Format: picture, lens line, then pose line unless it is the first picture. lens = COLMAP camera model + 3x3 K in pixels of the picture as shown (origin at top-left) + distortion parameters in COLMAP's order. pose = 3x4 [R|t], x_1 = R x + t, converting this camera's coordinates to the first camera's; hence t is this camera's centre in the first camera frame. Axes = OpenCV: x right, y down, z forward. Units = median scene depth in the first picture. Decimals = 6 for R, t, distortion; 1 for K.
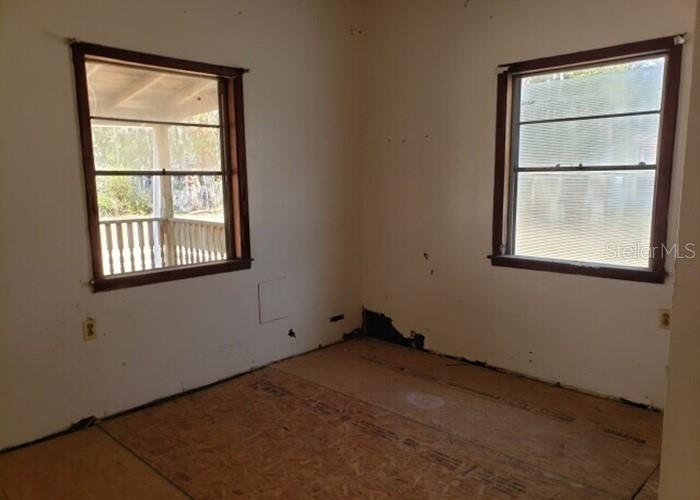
lens RADIAL K [[526.3, 0, 343.3], [0, 526.3, 250.4], [0, 0, 1]] dist [0.070608, -0.066081]
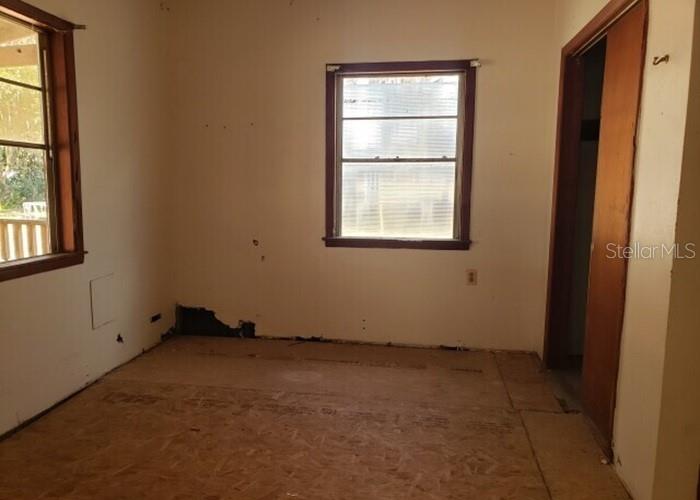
lens RADIAL K [[535.1, 0, 291.8], [0, 535.1, 249.9], [0, 0, 1]] dist [0.082236, -0.154196]
pose [[0.838671, -0.041374, 0.543064, -0.382823], [0.055663, 0.998401, -0.009897, 0.042338], [-0.541786, 0.038529, 0.839633, 0.113088]]
